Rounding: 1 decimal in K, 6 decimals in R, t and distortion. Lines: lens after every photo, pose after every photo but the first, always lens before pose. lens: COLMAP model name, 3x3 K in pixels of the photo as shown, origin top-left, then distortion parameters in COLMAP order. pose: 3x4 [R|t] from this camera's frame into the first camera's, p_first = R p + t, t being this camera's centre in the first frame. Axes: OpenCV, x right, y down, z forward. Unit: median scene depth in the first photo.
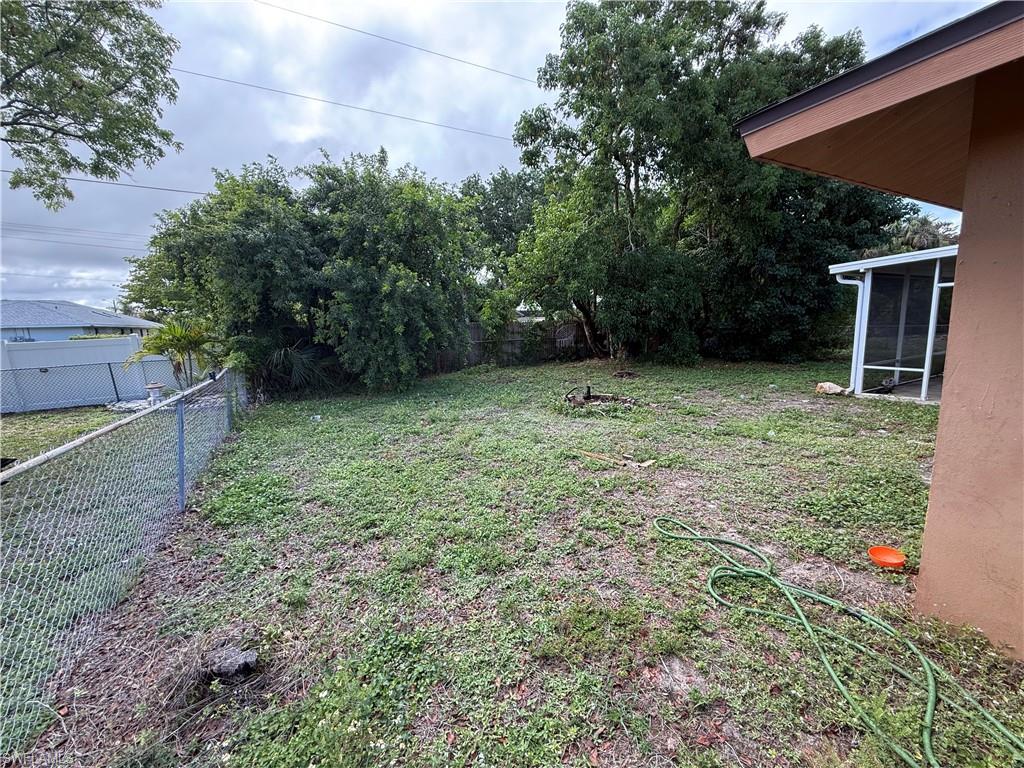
lens RADIAL K [[408.1, 0, 509.6], [0, 408.1, 385.5], [0, 0, 1]] dist [0.002559, -0.001087]
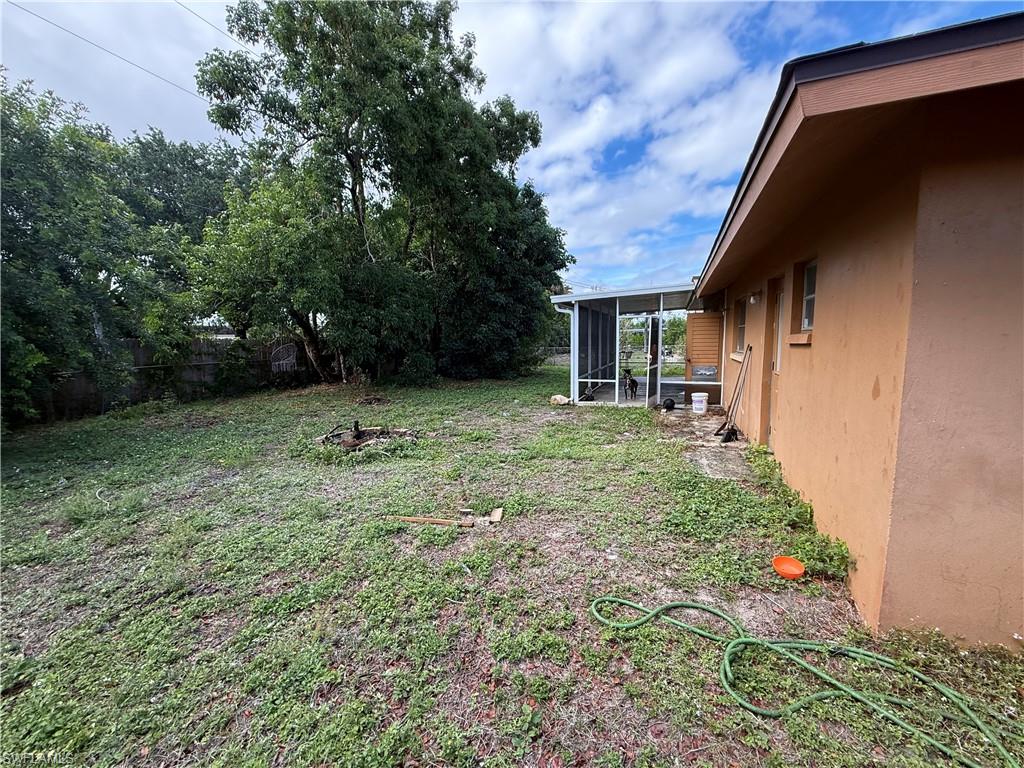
lens RADIAL K [[408.1, 0, 510.9], [0, 408.1, 385.2], [0, 0, 1]] dist [0.002559, -0.001087]
pose [[0.763539, -0.054229, 0.643480, -0.059502], [0.086939, 0.996028, -0.019221, -0.018849], [-0.639882, 0.070620, 0.765221, 0.148676]]
